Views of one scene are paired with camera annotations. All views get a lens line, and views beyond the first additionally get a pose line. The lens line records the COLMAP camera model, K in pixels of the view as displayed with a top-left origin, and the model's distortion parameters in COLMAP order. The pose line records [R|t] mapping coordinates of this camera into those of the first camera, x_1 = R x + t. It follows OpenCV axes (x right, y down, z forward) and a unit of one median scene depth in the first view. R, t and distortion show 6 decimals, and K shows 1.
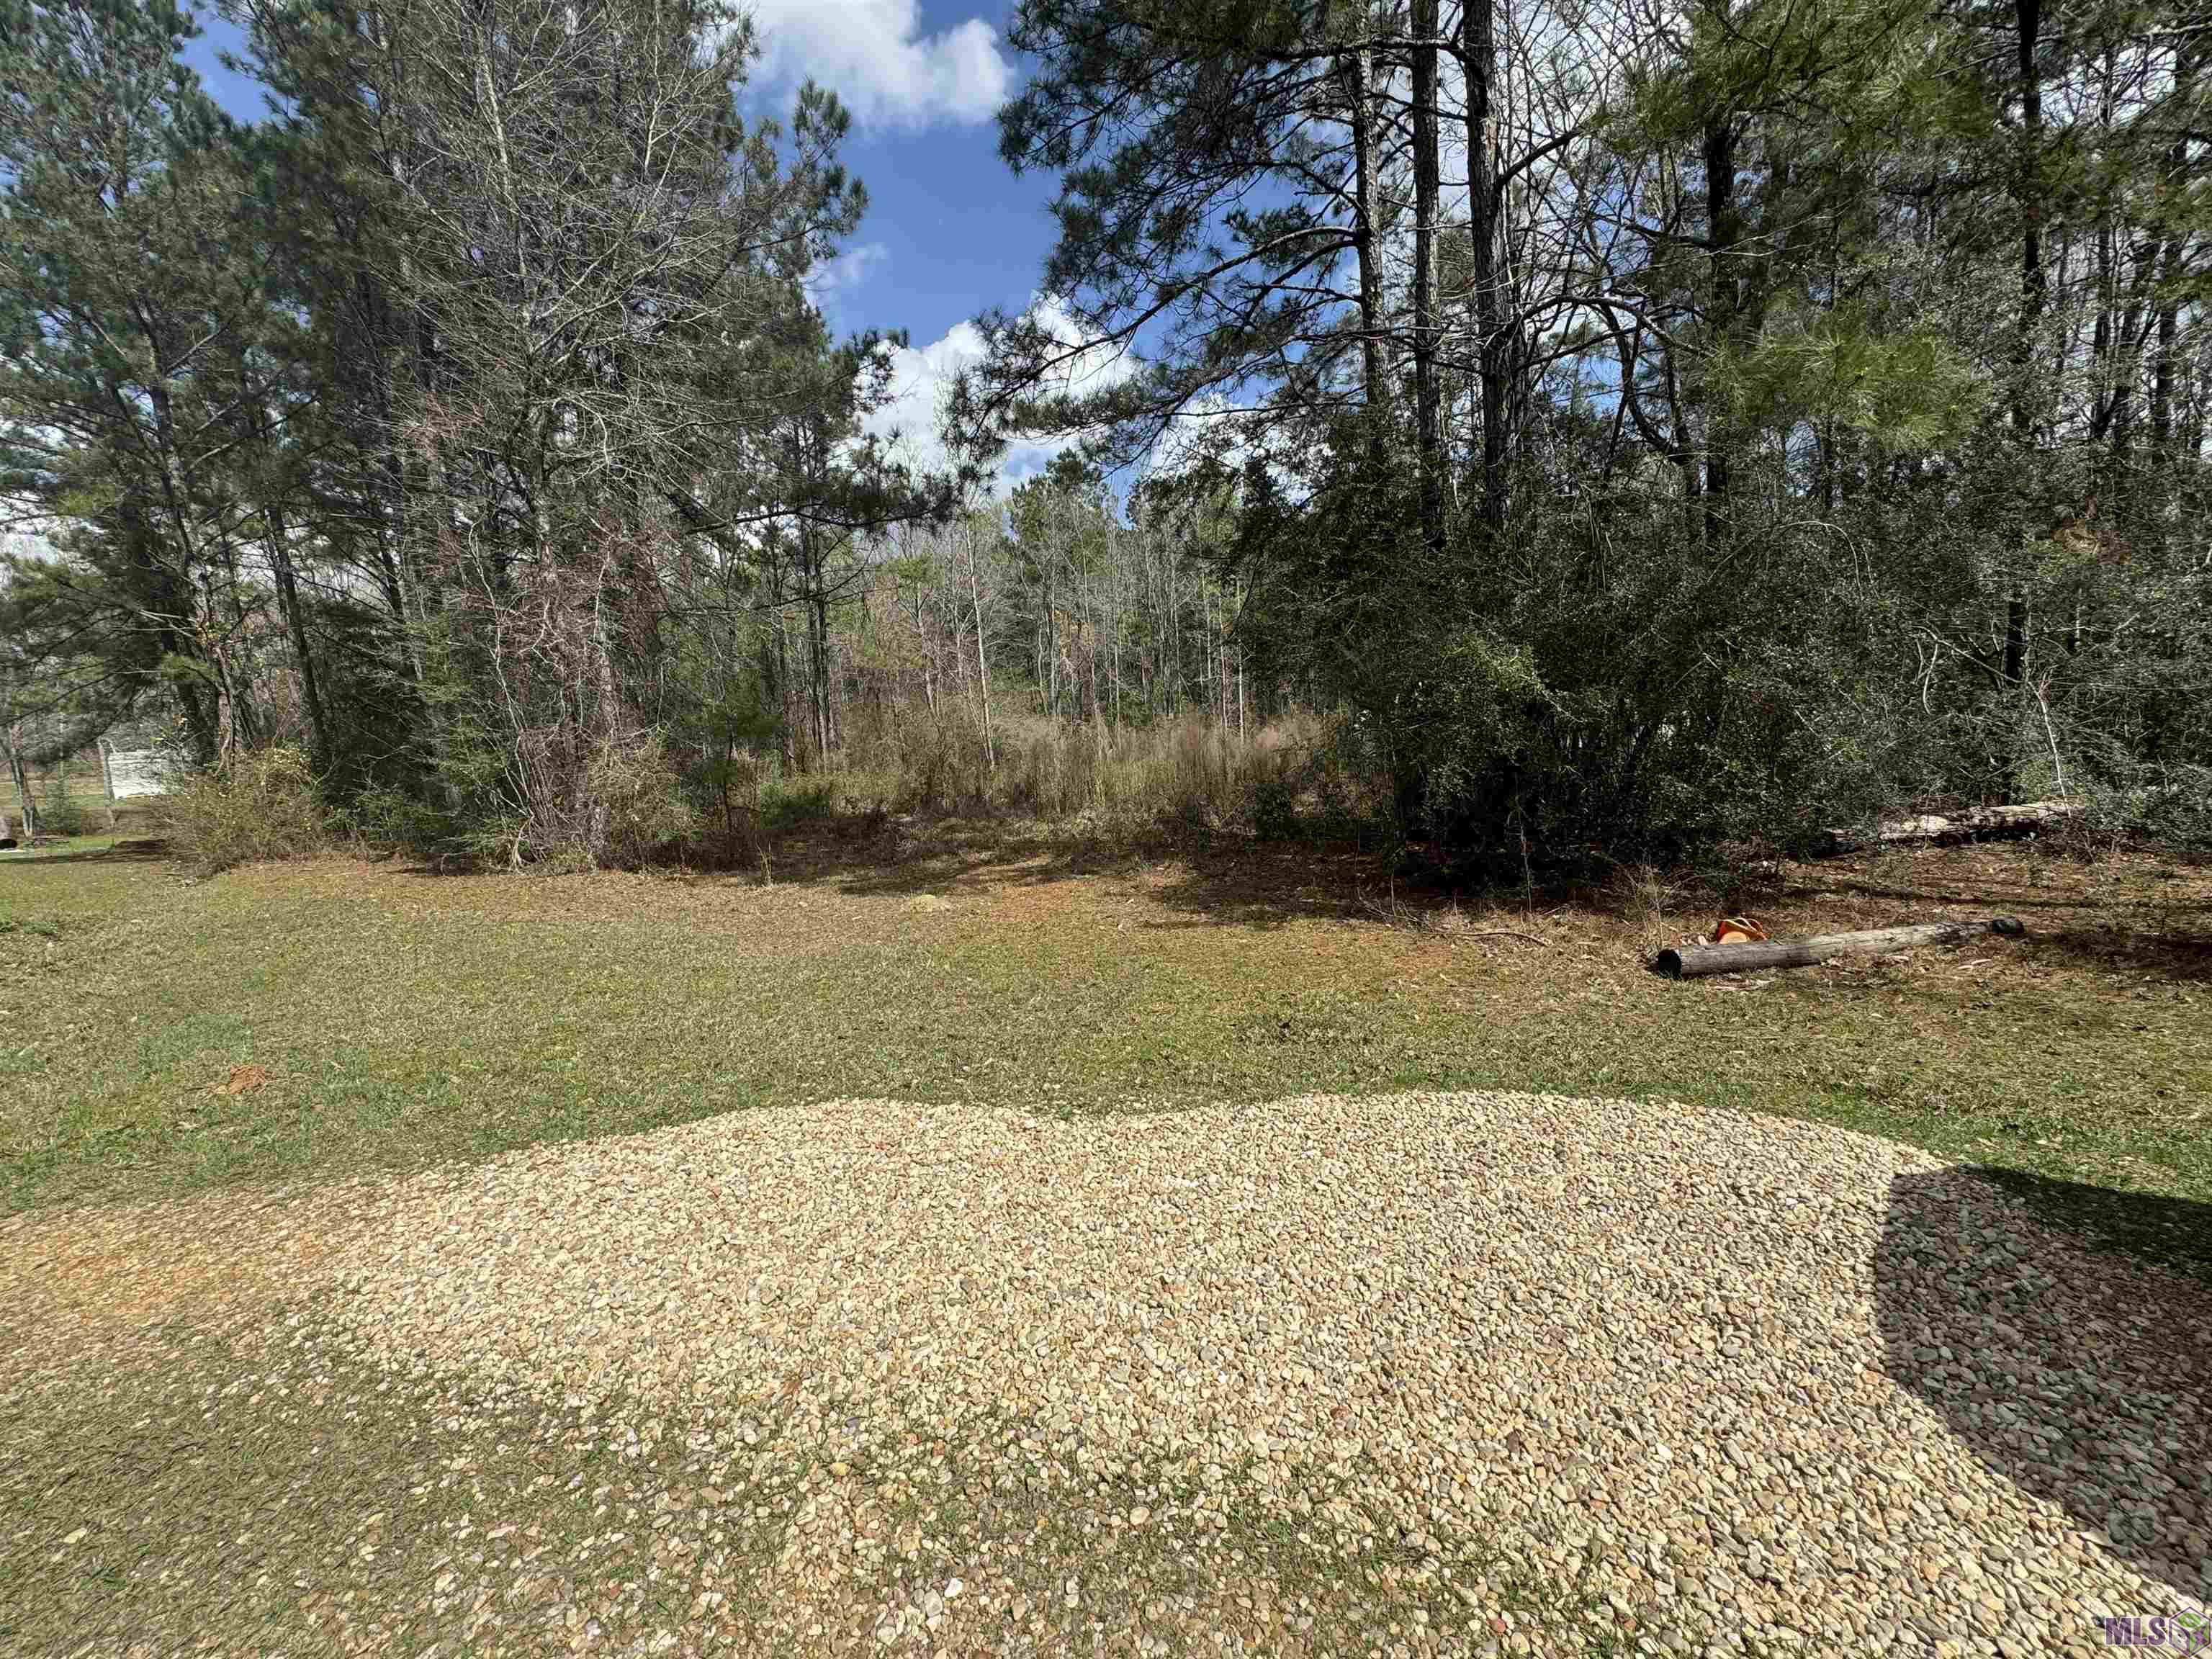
lens RADIAL K [[871.9, 0, 1110.2], [0, 871.9, 827.2], [0, 0, 1]] dist [0.001497, 0.000514]
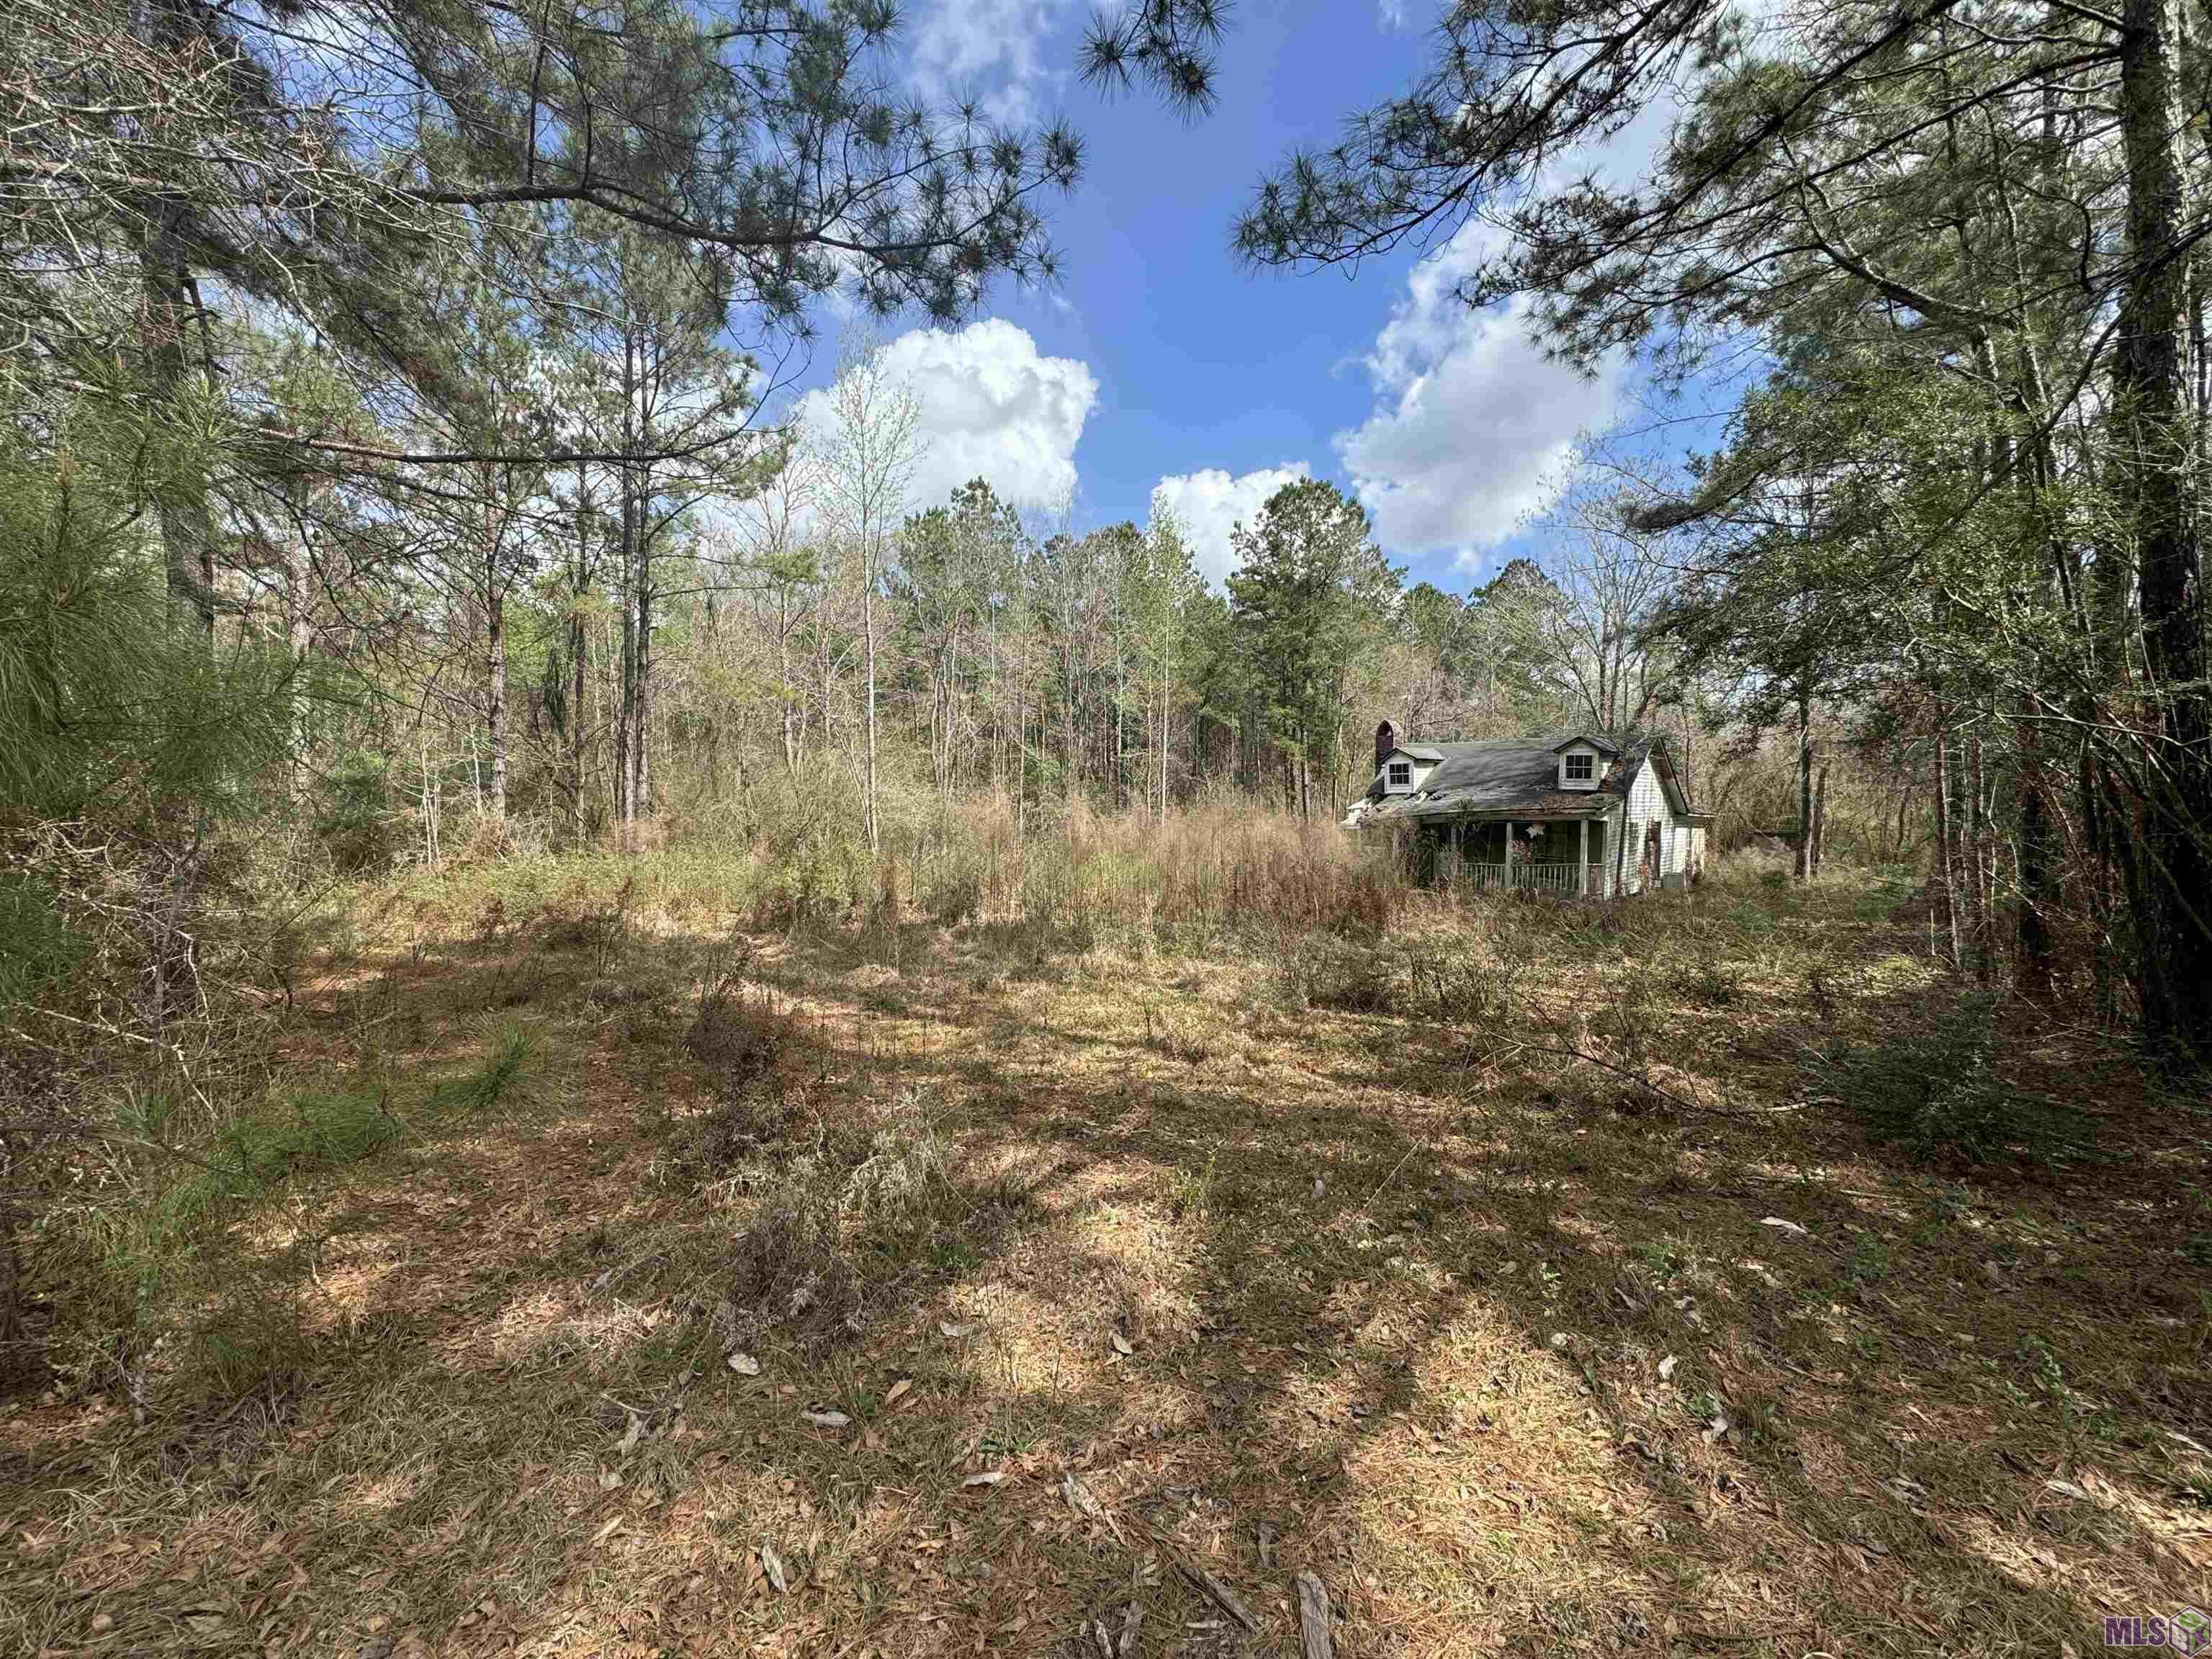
lens RADIAL K [[871.9, 0, 1110.2], [0, 871.9, 827.2], [0, 0, 1]] dist [0.001497, 0.000514]
pose [[0.982917, 0.058935, 0.174356, -0.066200], [-0.042424, 0.994384, -0.096959, -0.023212], [-0.179091, 0.087905, 0.979897, 0.227910]]
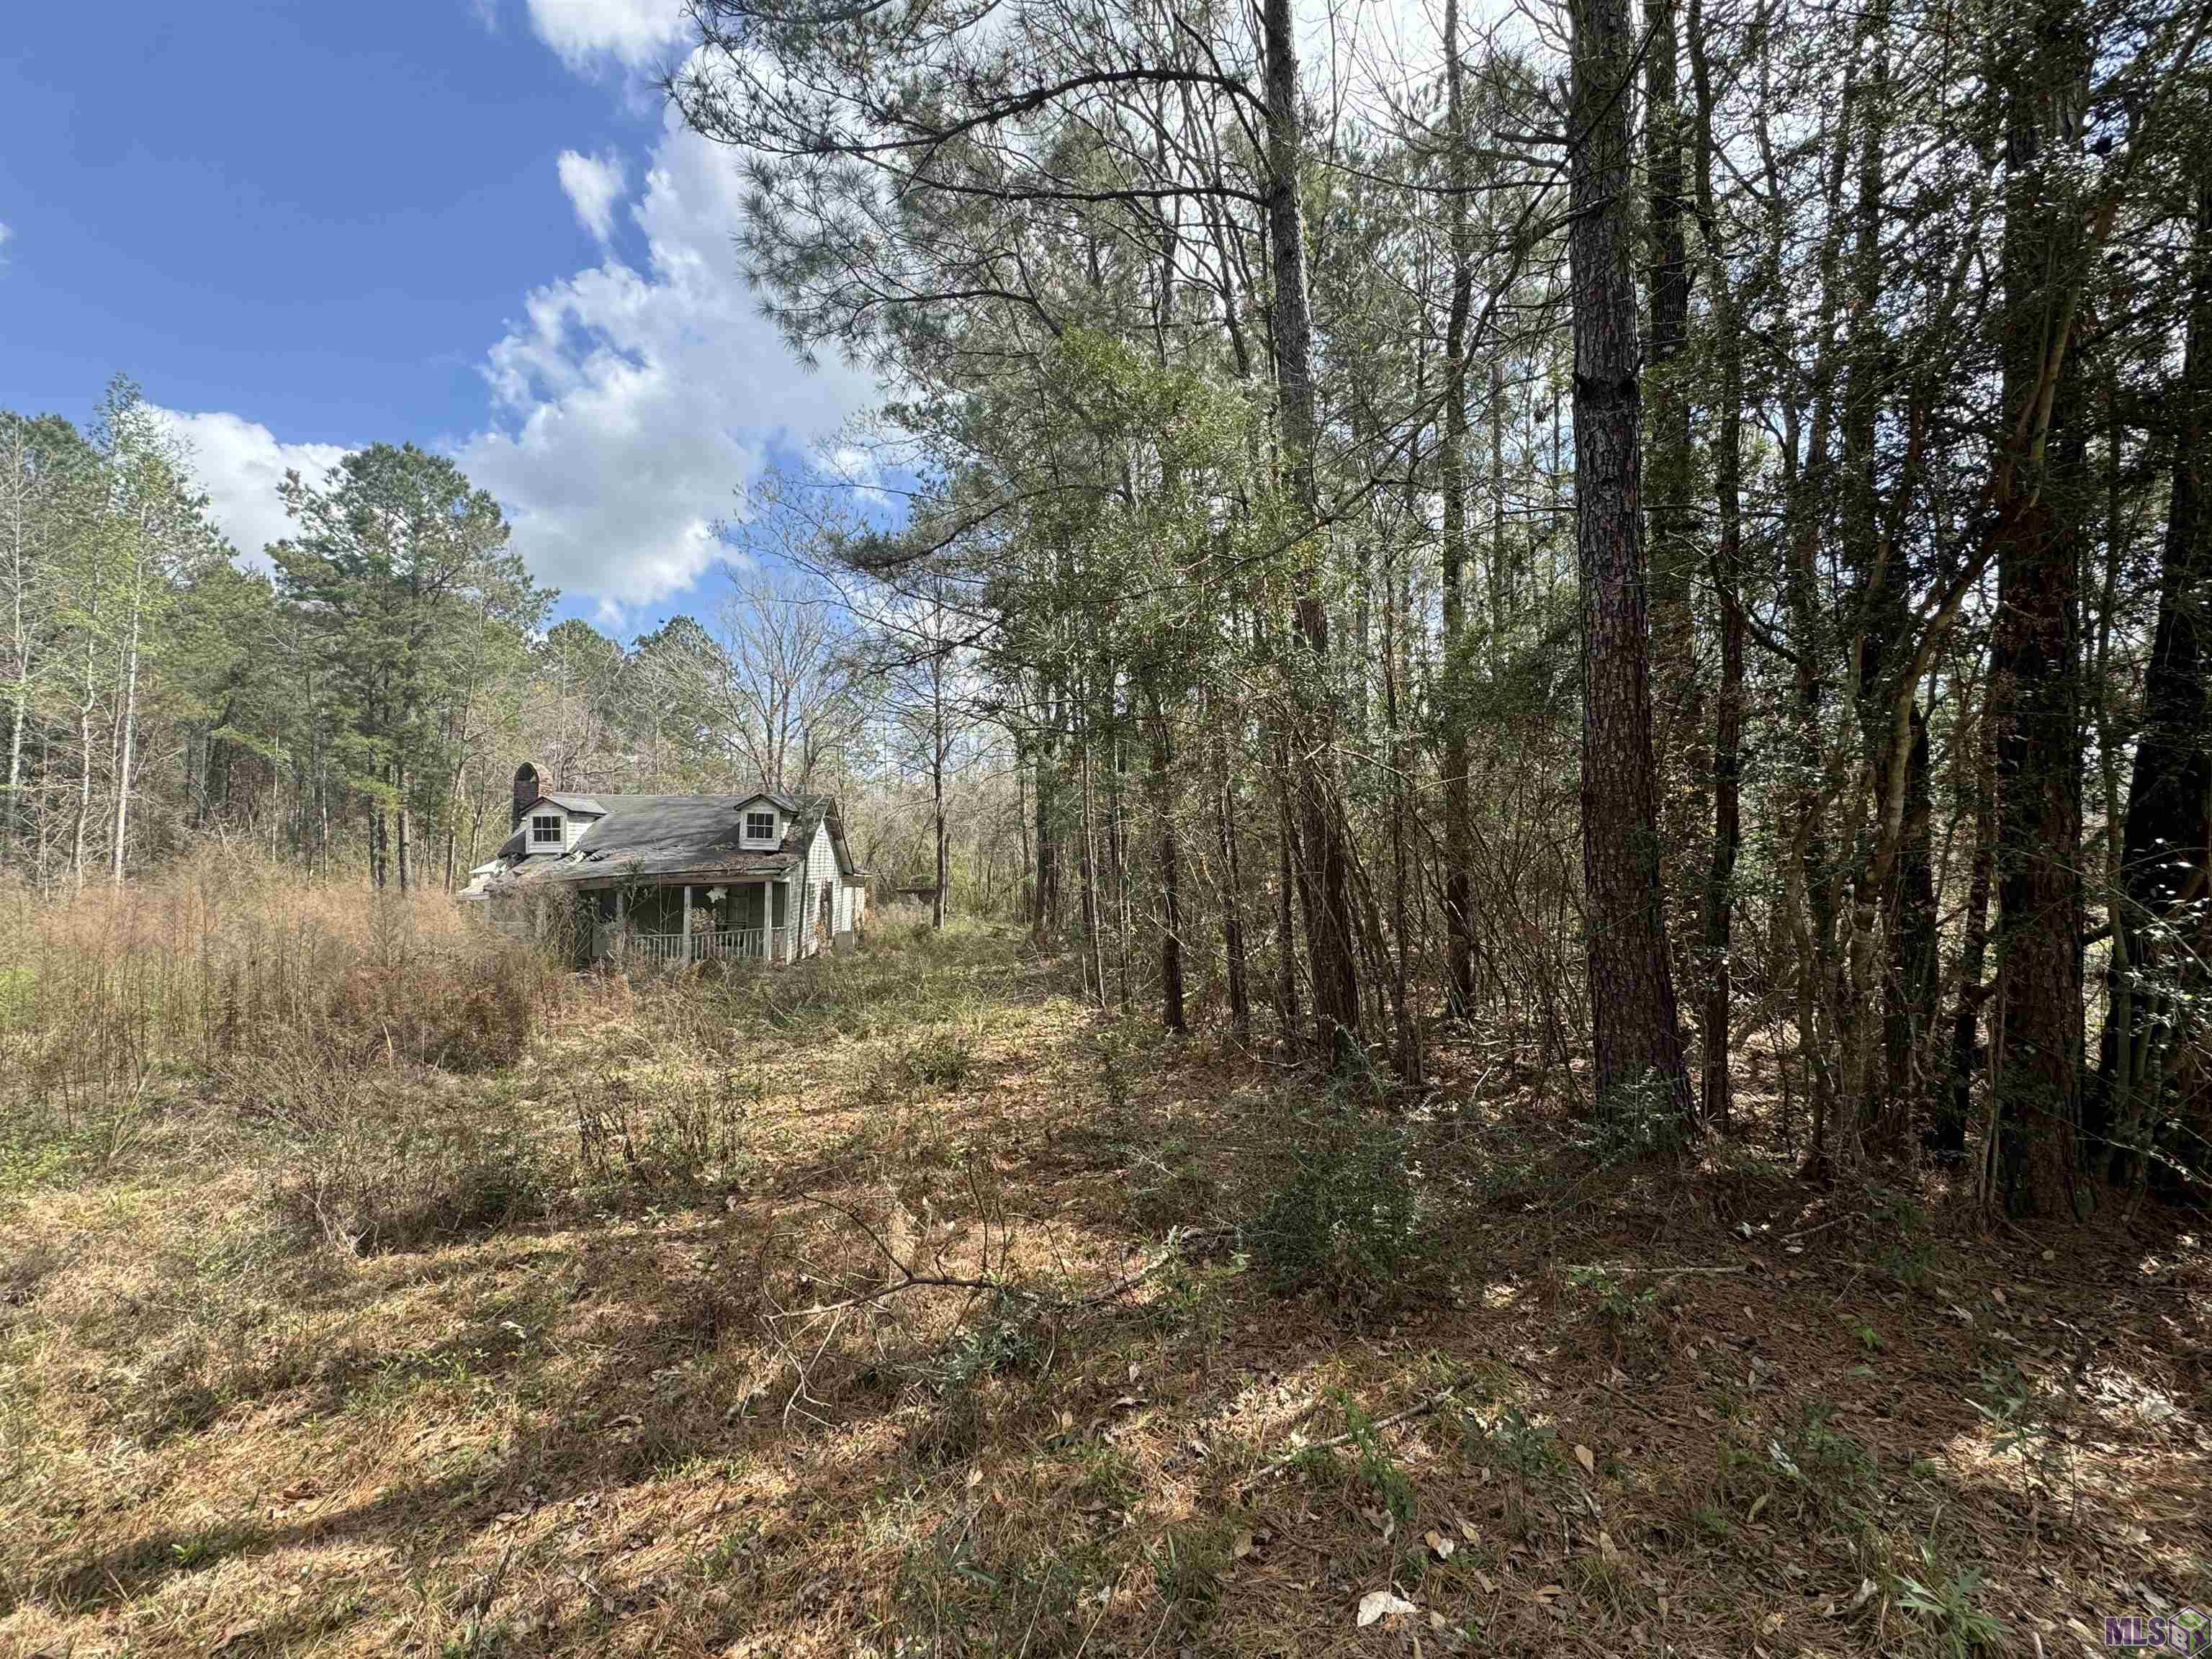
lens RADIAL K [[876.4, 0, 1105.5], [0, 876.4, 825.7], [0, 0, 1]] dist [-0.001285, 0.000028]
pose [[0.484244, 0.098541, 0.869366, -0.031457], [0.077360, 0.984923, -0.154730, -0.031307], [-0.871506, 0.142181, 0.469320, 0.296956]]
